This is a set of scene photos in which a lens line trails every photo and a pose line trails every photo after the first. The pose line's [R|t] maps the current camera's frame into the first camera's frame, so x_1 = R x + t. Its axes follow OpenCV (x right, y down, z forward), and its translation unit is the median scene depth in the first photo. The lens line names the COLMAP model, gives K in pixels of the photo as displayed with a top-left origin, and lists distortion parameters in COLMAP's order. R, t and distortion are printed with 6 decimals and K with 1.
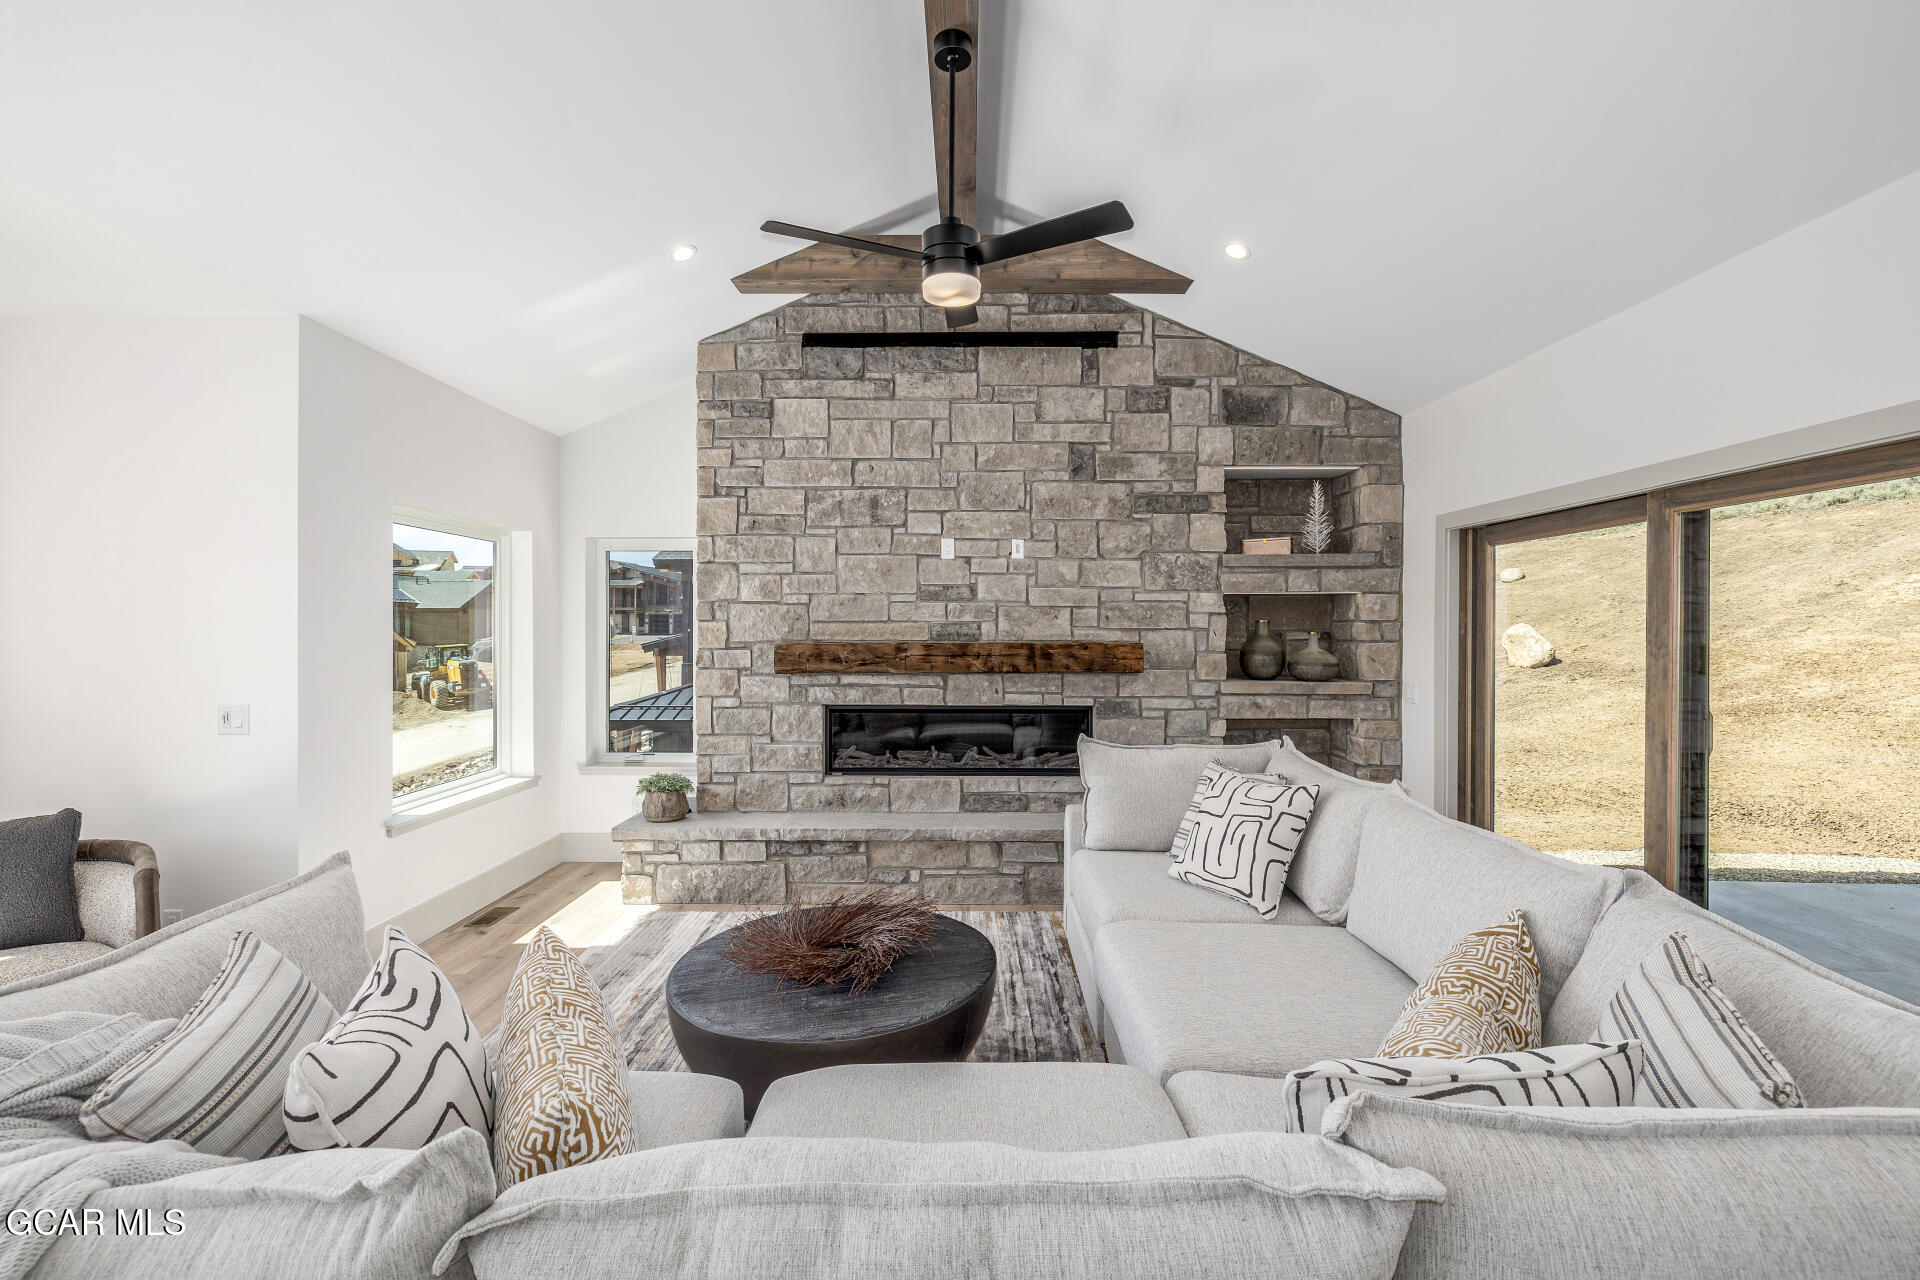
lens RADIAL K [[805.1, 0, 956.6], [0, 805.1, 633.8], [0, 0, 1]] dist [-0.000619, -0.000029]
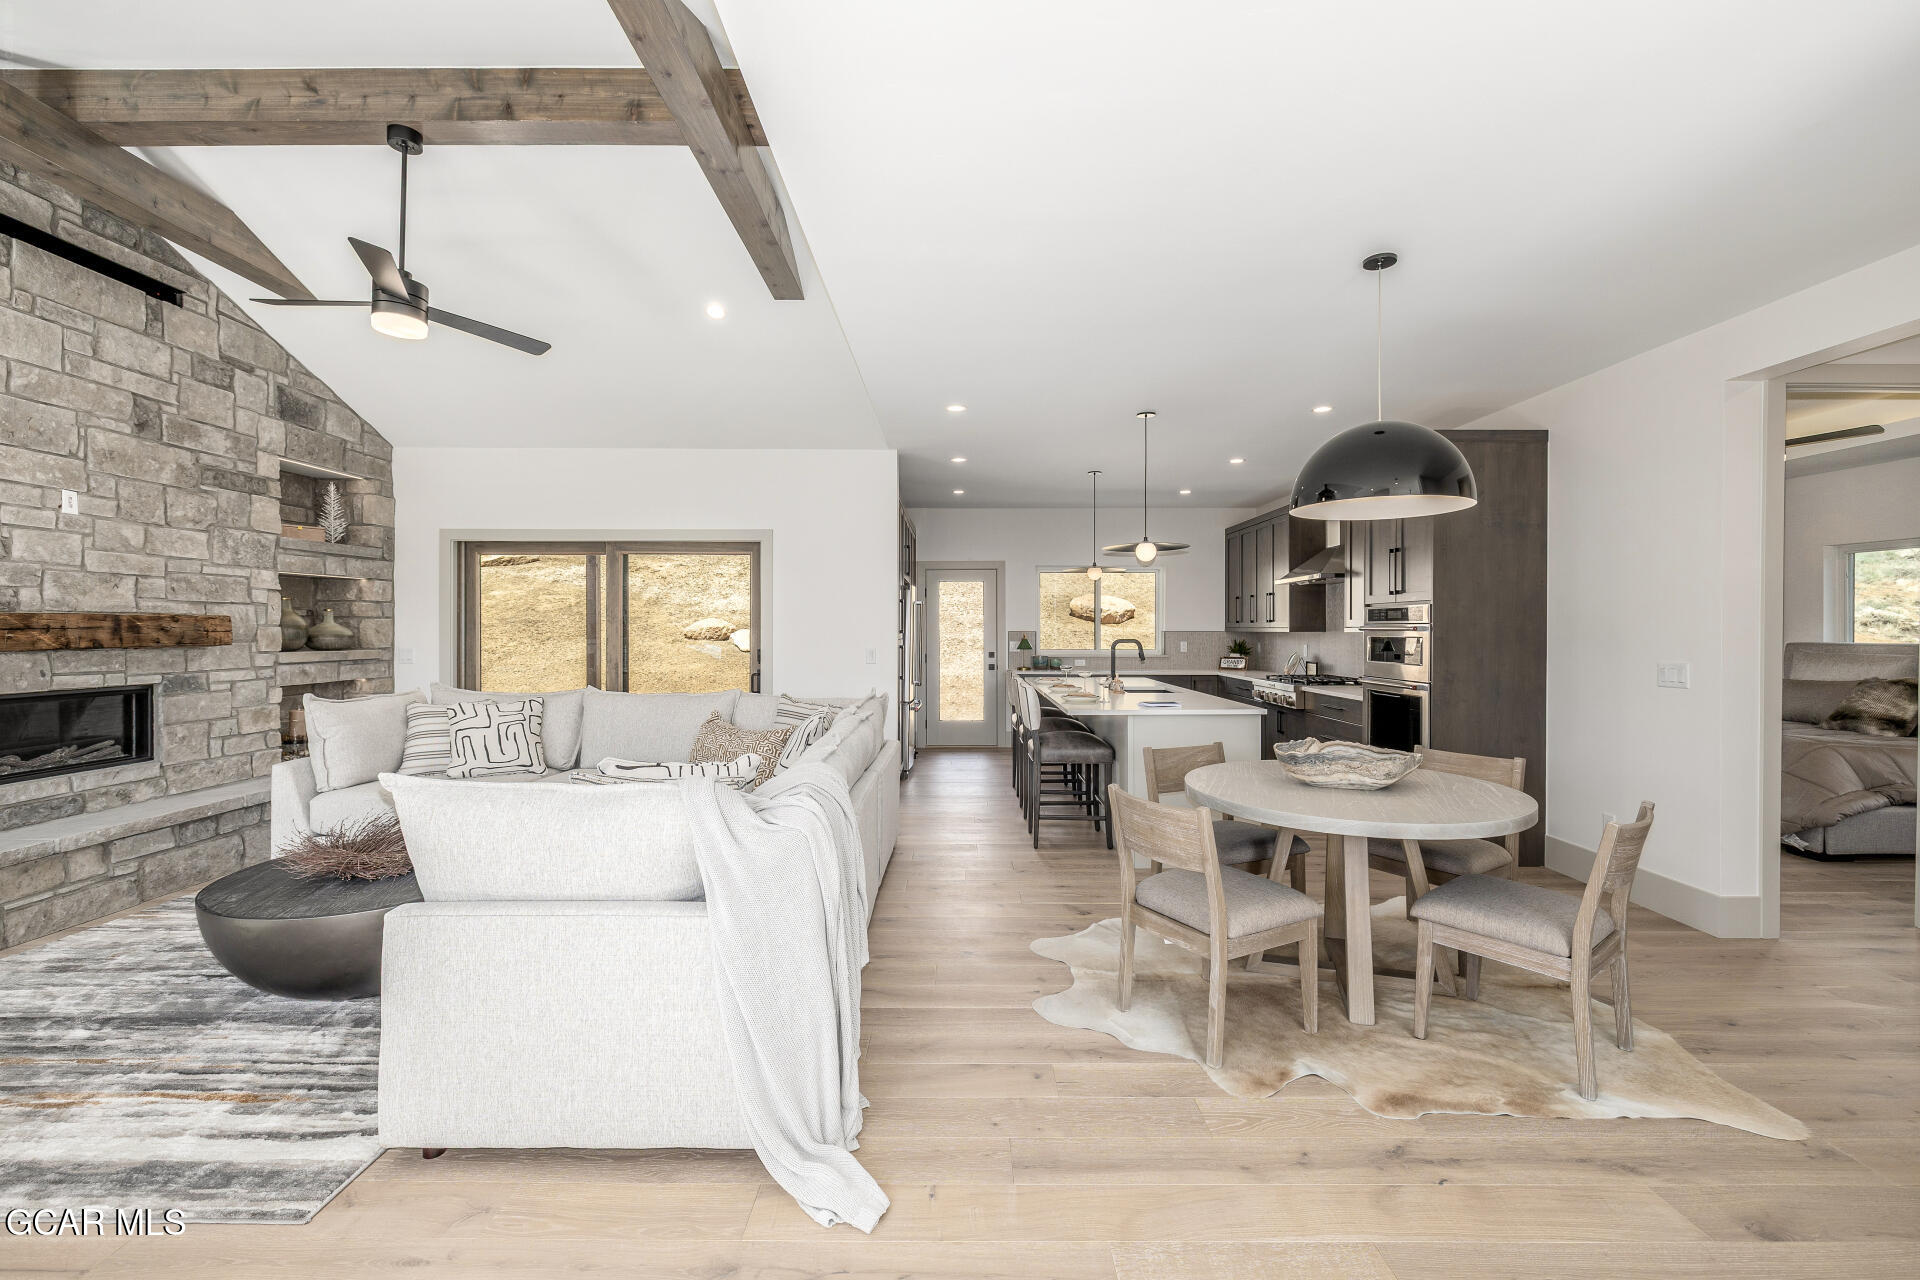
lens RADIAL K [[805.1, 0, 964.5], [0, 805.1, 633.3], [0, 0, 1]] dist [-0.000619, -0.000029]
pose [[-0.010353, -0.007939, 0.999915, -0.771403], [0.002797, 0.999964, 0.007969, 0.026910], [-0.999942, 0.002879, -0.010330, 0.078712]]
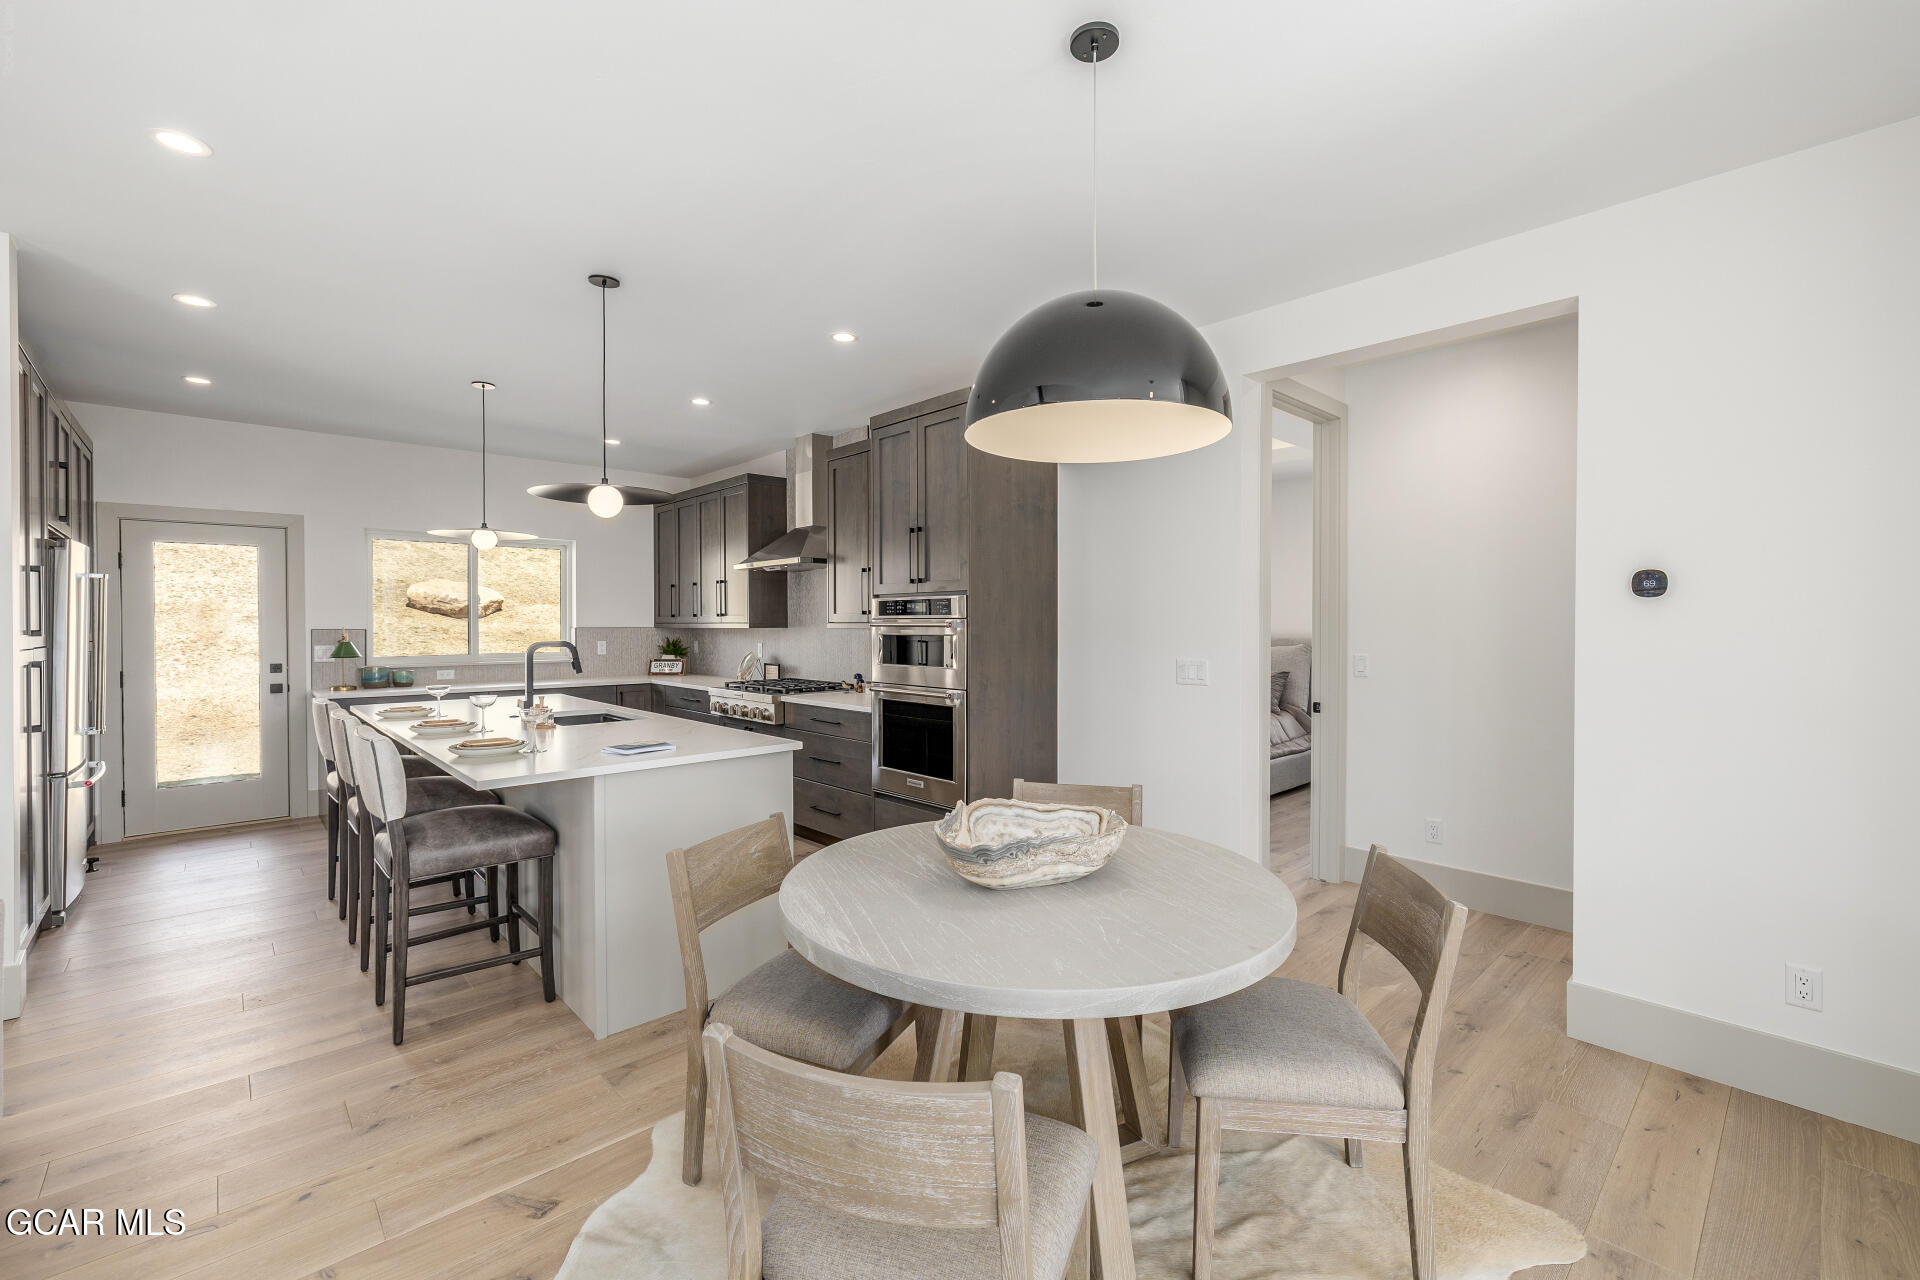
lens RADIAL K [[805.1, 0, 958.4], [0, 805.1, 628.5], [0, 0, 1]] dist [-0.000619, -0.000029]
pose [[-0.683131, -0.006676, 0.730266, -0.387716], [0.002432, 0.999932, 0.011416, 0.025239], [-0.730292, 0.009575, -0.683068, 0.069275]]
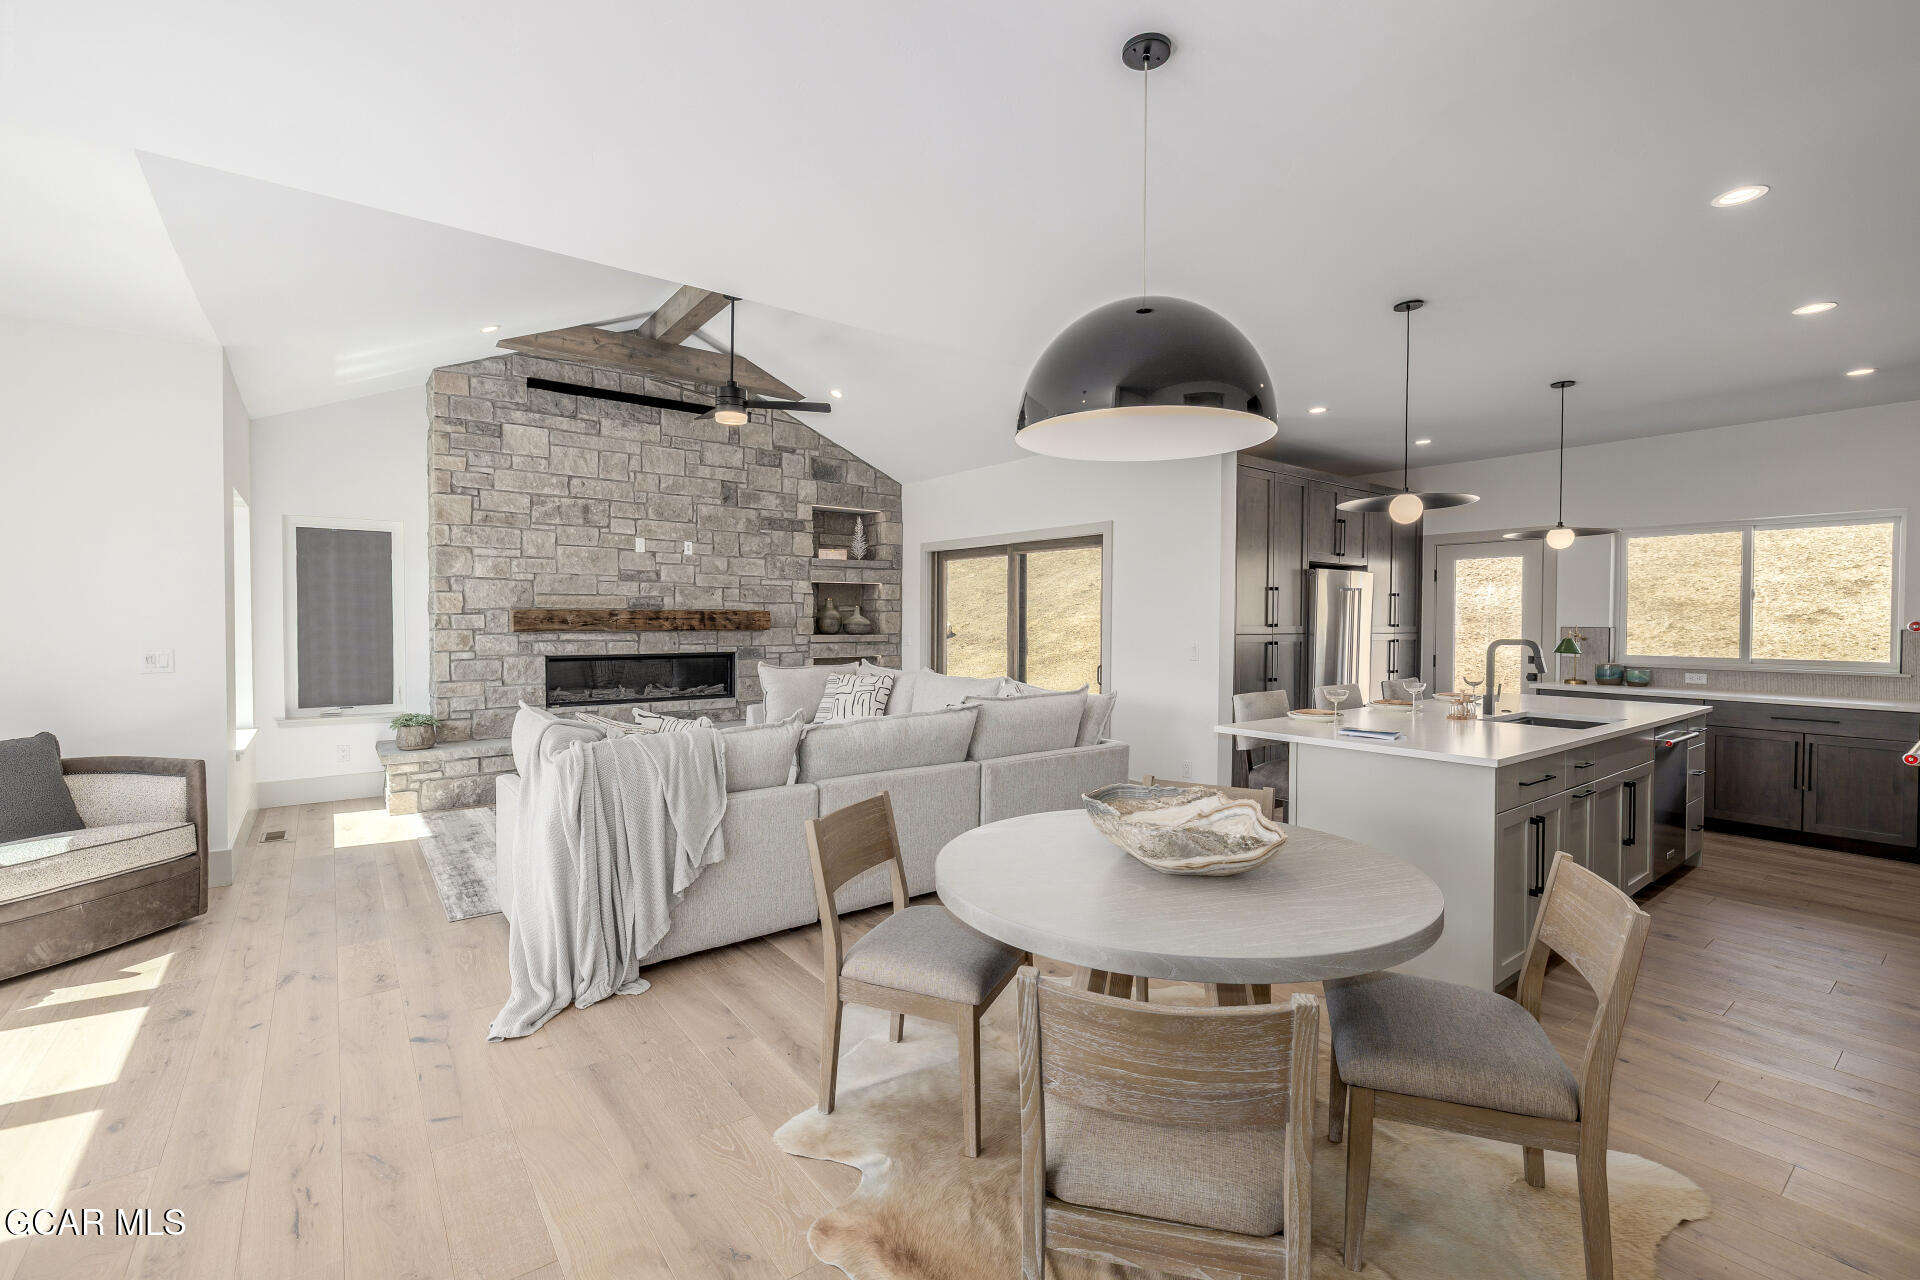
lens RADIAL K [[830.2, 0, 956.1], [0, 830.2, 633.9], [0, 0, 1]] dist [-0.000383, 0.000908]
pose [[0.790642, -0.009886, 0.612199, -0.476892], [-0.000956, 0.999848, 0.017381, 0.027086], [-0.612278, -0.014328, 0.790513, -0.527370]]
